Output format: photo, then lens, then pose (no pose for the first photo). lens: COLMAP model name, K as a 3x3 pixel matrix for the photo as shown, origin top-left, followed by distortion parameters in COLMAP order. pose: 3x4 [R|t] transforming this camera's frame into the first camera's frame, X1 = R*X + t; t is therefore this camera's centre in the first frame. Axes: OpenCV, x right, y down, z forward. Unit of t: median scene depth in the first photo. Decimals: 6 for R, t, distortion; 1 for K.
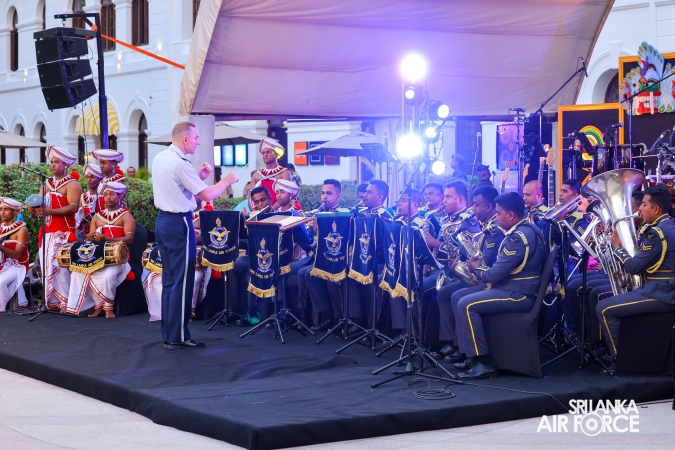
lens RADIAL K [[1477.6, 0, 337.5], [0, 1477.6, 225.0], [0, 0, 1]] dist [-0.256214, -0.289468]
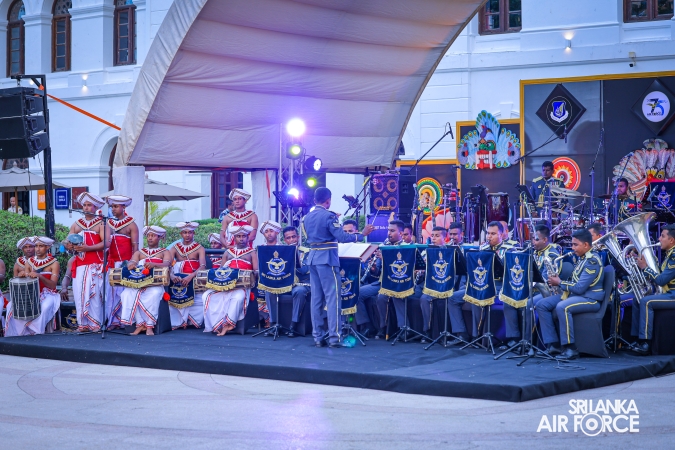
lens RADIAL K [[1477.6, 0, 337.5], [0, 1477.6, 225.0], [0, 0, 1]] dist [-0.256214, -0.289468]
pose [[0.955022, 0.001486, 0.296532, -0.292553], [0.007452, 0.999551, -0.029009, 0.007184], [-0.296443, 0.029914, 0.954582, -0.161296]]
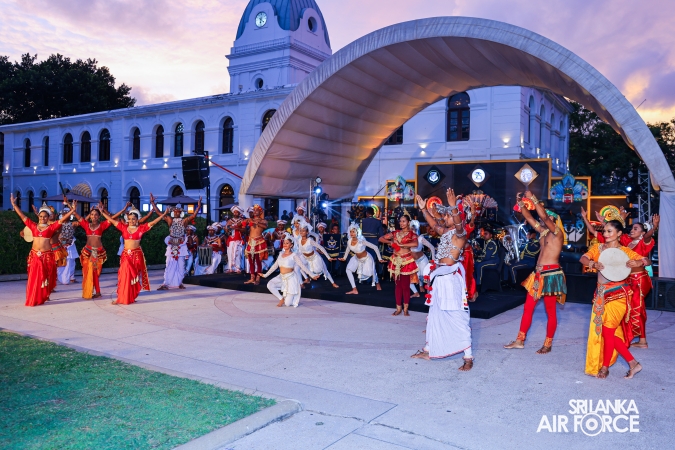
lens RADIAL K [[549.8, 0, 358.3], [0, 549.8, 222.2], [0, 0, 1]] dist [-0.088161, 0.071222]
pose [[0.909159, 0.024064, 0.415754, -0.323525], [-0.012591, 0.999461, -0.030317, -0.000582], [-0.416259, 0.022329, 0.908972, 0.059273]]
